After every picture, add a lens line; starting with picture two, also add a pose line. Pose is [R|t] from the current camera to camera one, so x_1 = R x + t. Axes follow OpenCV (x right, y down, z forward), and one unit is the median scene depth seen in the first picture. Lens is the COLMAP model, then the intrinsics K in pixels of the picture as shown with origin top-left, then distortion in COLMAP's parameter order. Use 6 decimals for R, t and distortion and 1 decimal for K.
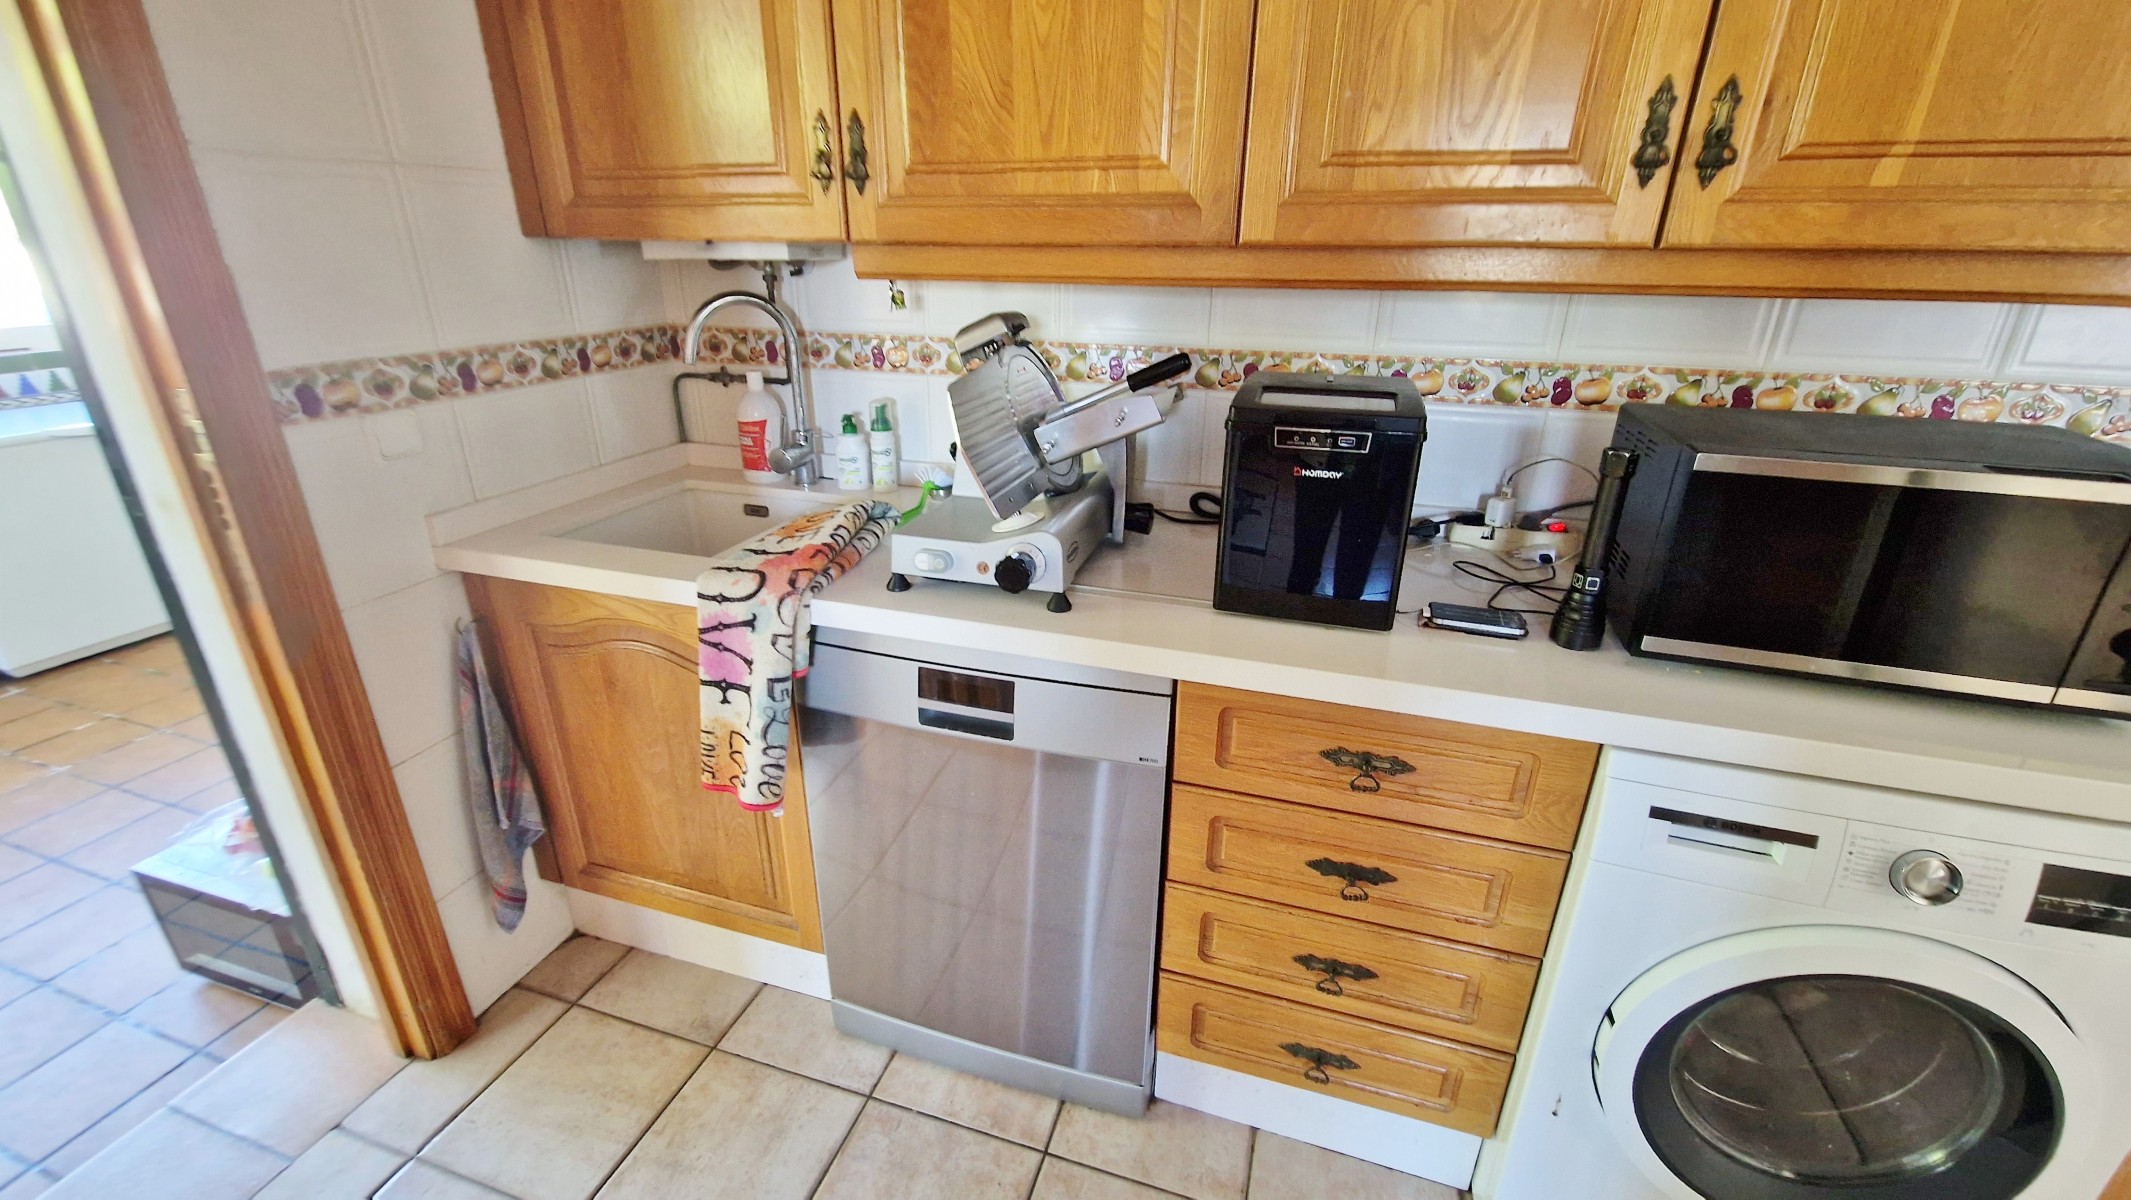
lens RADIAL K [[868.3, 0, 1061.8], [0, 868.3, 592.4], [0, 0, 1]] dist [0.000784, 0.000006]
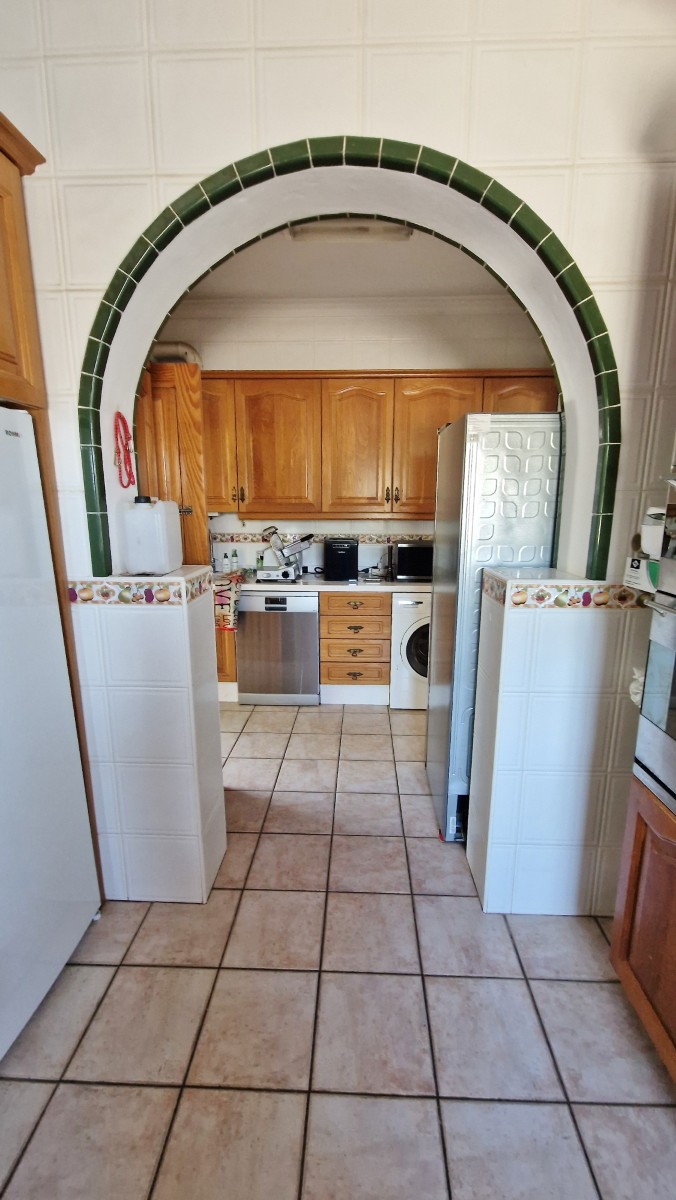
lens RADIAL K [[489.0, 0, 340.1], [0, 489.0, 606.0], [0, 0, 1]] dist [0.000784, 0.000006]
pose [[0.964163, -0.060462, 0.258329, -0.454197], [0.103105, 0.982542, -0.154855, 0.577693], [-0.244456, 0.175941, 0.953565, -1.617292]]
